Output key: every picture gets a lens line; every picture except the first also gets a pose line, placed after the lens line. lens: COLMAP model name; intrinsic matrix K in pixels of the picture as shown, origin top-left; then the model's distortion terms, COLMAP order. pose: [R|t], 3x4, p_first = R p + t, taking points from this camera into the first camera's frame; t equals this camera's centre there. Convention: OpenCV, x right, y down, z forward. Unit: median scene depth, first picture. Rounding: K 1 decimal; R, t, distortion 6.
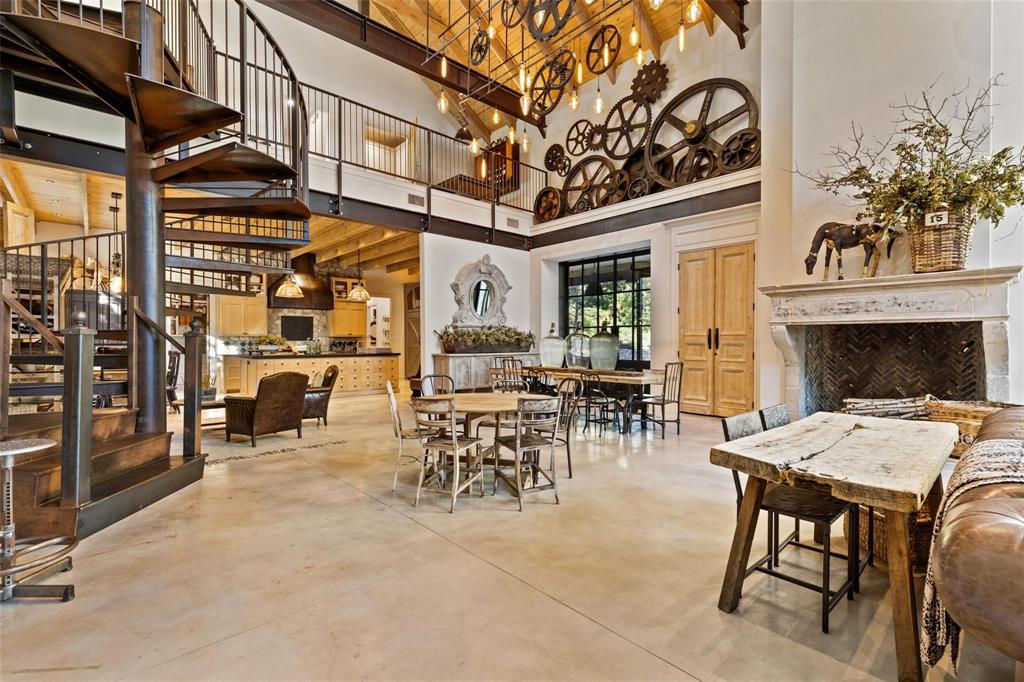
lens RADIAL K [[457.7, 0, 512.8], [0, 457.7, 342.9], [0, 0, 1]] dist [0.007037, -0.000134]
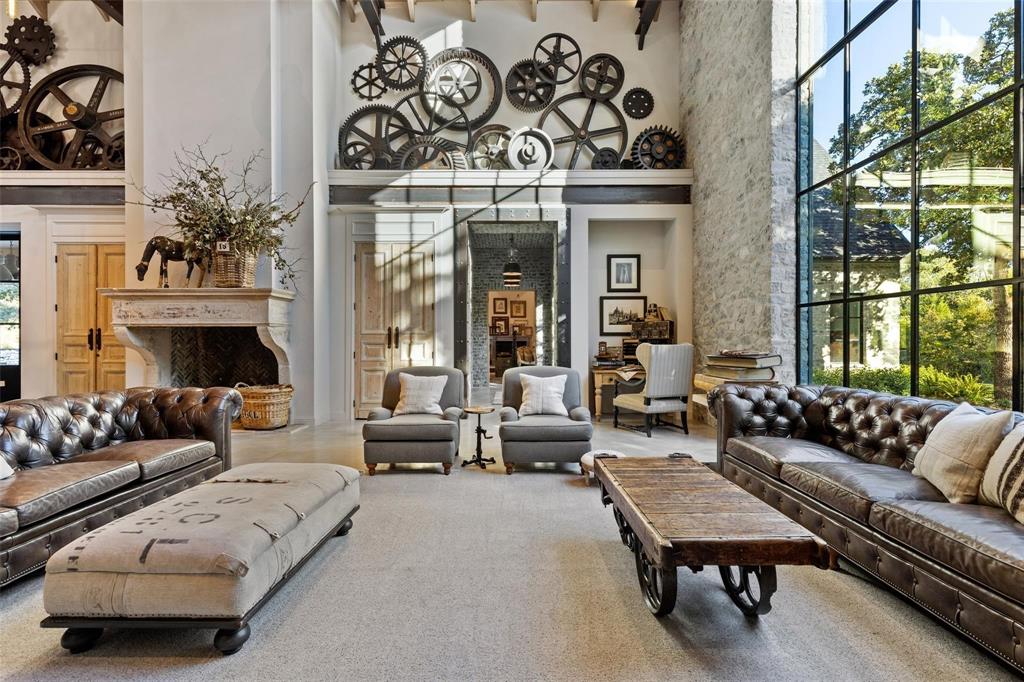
lens RADIAL K [[458.9, 0, 511.4], [0, 458.9, 339.9], [0, 0, 1]] dist [0.004841, -0.000053]
pose [[0.669675, -0.001703, 0.742652, 0.290504], [0.006366, 0.999974, -0.003447, 0.001032], [-0.742627, 0.007036, 0.669669, -0.267815]]
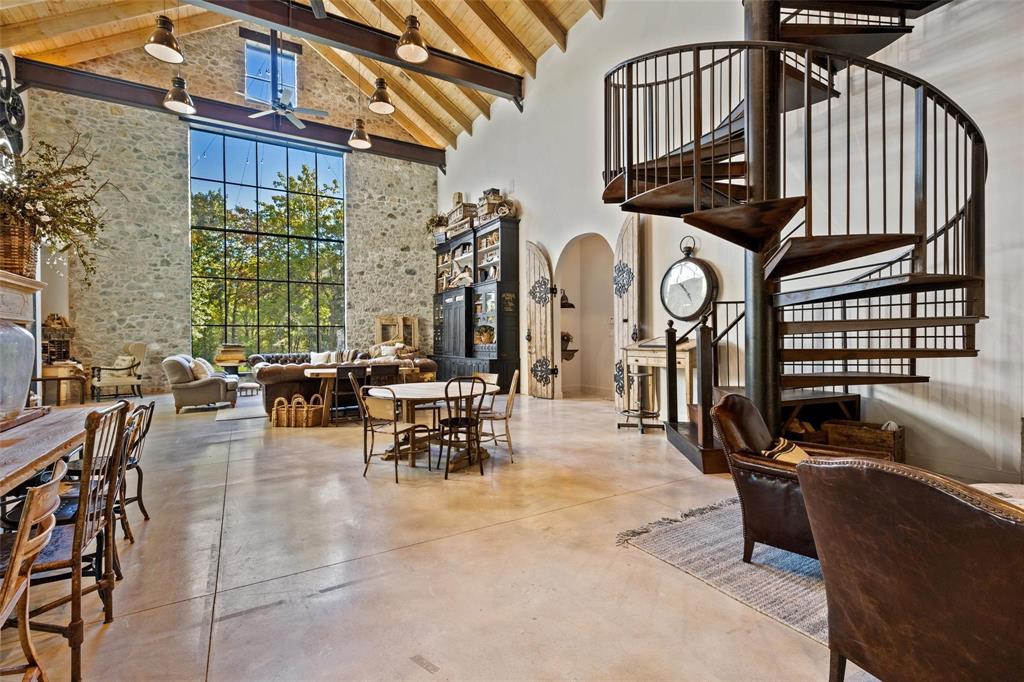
lens RADIAL K [[458.9, 0, 511.4], [0, 458.9, 339.9], [0, 0, 1]] dist [0.004841, -0.000053]
pose [[-0.979063, 0.006115, 0.203464, -0.250516], [0.008039, 0.999930, 0.008633, -0.003849], [-0.203397, 0.010088, -0.979044, 1.079195]]
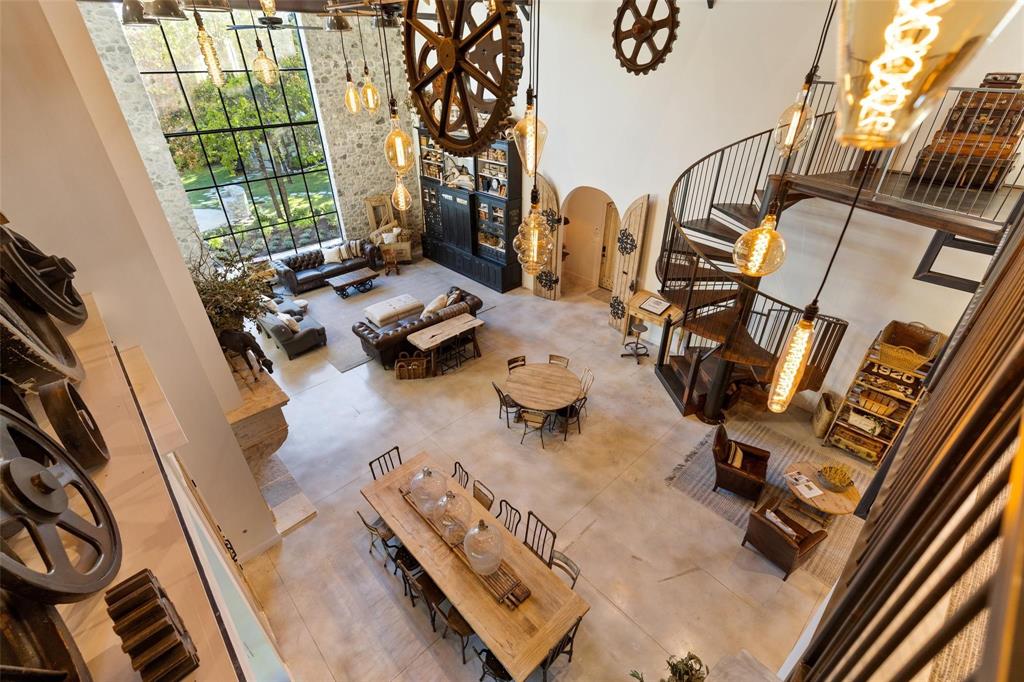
lens RADIAL K [[457.7, 0, 512.8], [0, 457.7, 342.9], [0, 0, 1]] dist [0.007037, -0.000134]
pose [[-0.999795, 0.015399, -0.013130, 0.047842], [0.005937, 0.843459, 0.537161, -0.559246], [0.019346, 0.536973, -0.843378, 1.319699]]
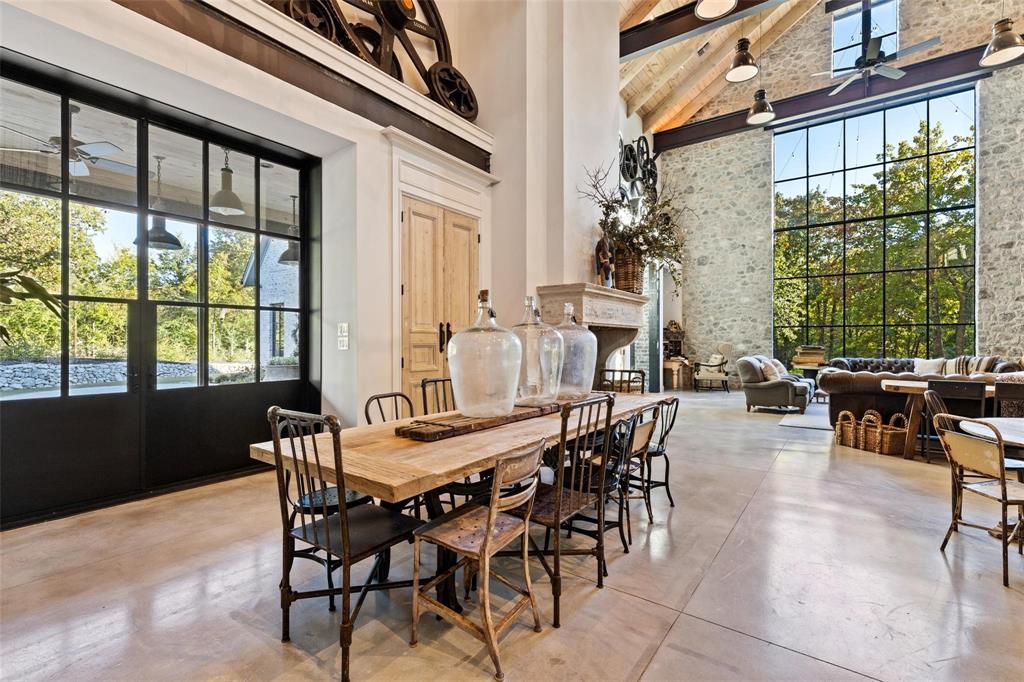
lens RADIAL K [[458.9, 0, 511.4], [0, 458.9, 339.9], [0, 0, 1]] dist [0.004841, -0.000053]
pose [[-0.198933, 0.002276, 0.980010, -0.254052], [0.003426, 0.999993, -0.001627, -0.003979], [-0.980007, 0.003034, -0.198940, 0.987856]]
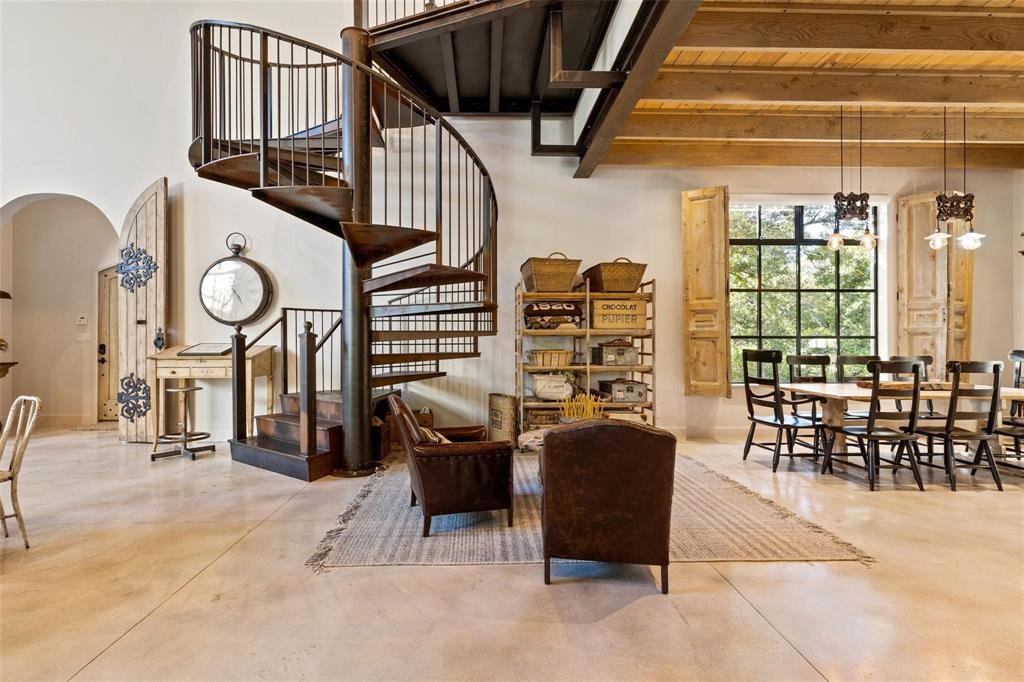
lens RADIAL K [[466.0, 0, 494.1], [0, 466.0, 340.3], [0, 0, 1]] dist [0.002193, 0.000083]
pose [[-0.653033, -0.002309, -0.757326, -0.096624], [-0.001420, 0.999997, -0.001824, -0.003822], [0.757328, -0.000116, -0.653035, 1.024052]]
